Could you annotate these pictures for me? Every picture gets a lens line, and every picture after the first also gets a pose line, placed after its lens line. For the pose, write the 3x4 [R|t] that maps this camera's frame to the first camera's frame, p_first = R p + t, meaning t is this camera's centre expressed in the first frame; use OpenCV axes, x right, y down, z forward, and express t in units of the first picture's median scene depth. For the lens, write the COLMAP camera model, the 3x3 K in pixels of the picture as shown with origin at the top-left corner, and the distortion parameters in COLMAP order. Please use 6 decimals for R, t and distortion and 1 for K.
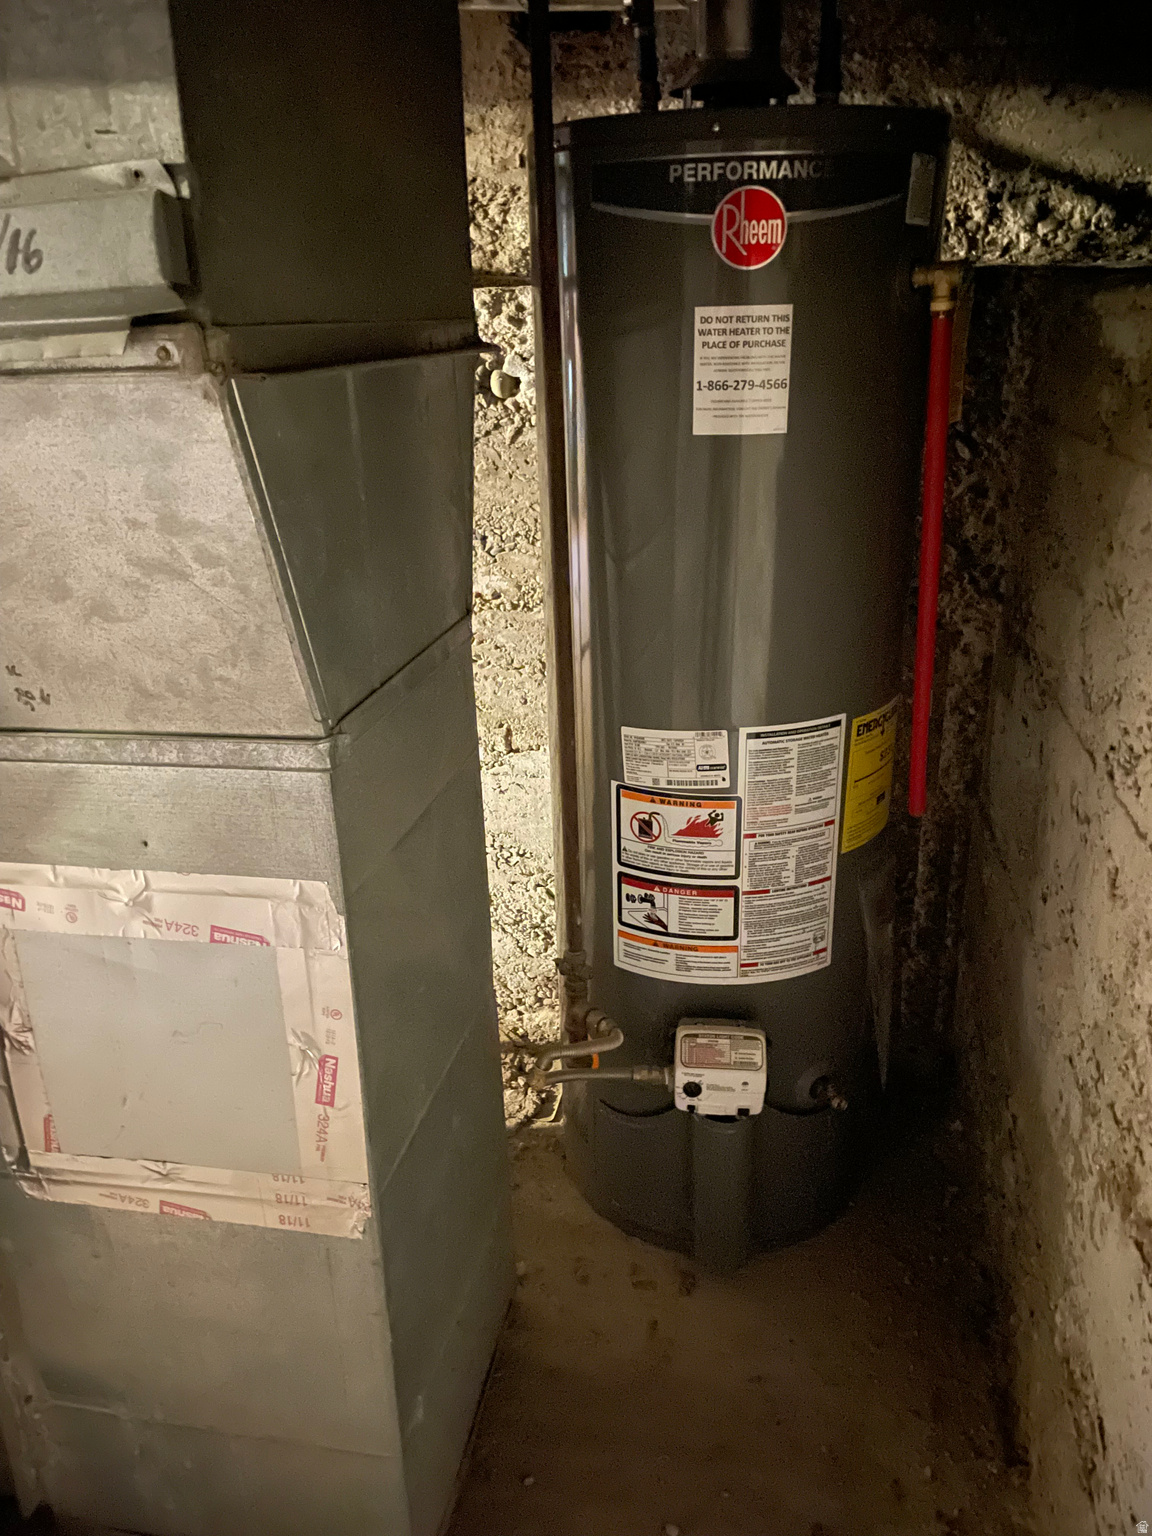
lens RADIAL K [[1185.7, 0, 576.0], [0, 1185.7, 768.0], [0, 0, 1]] dist [0.028486, 0.001188]
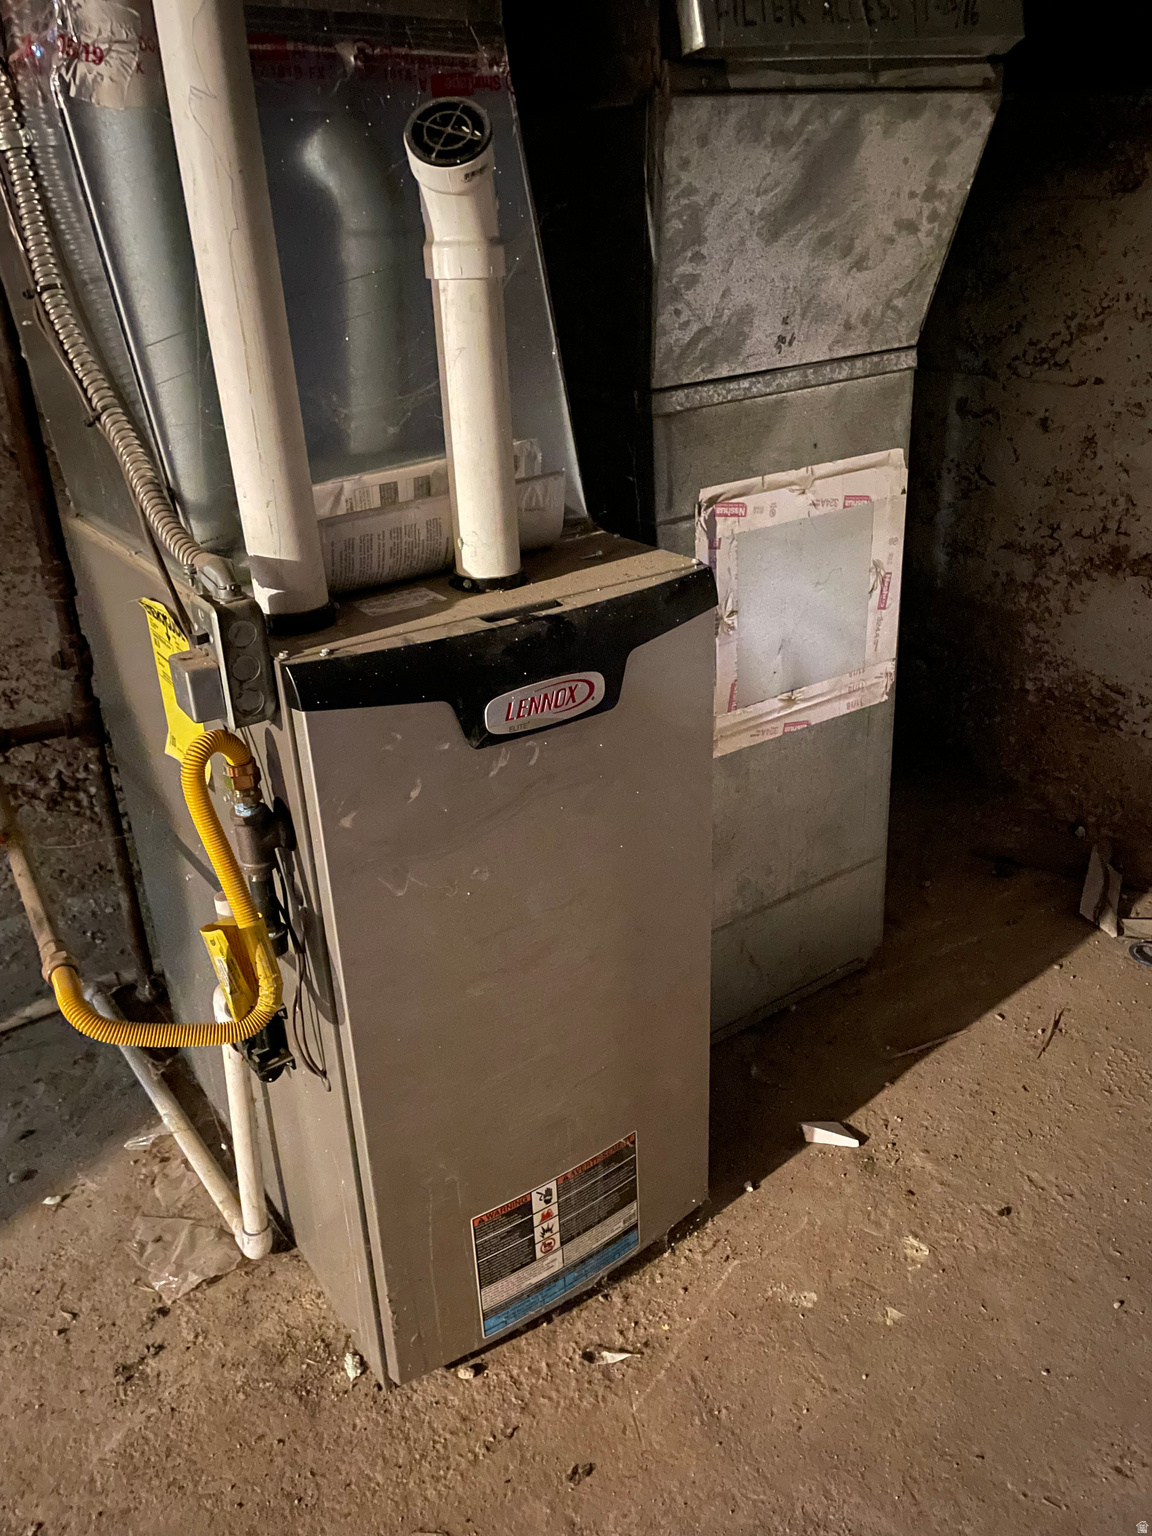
lens RADIAL K [[1185.7, 0, 576.0], [0, 1185.7, 768.0], [0, 0, 1]] dist [0.028486, 0.001188]
pose [[0.713362, -0.313347, 0.626839, -1.584725], [0.261414, 0.948889, 0.176838, 0.102026], [-0.650213, 0.037715, 0.758815, 0.083235]]
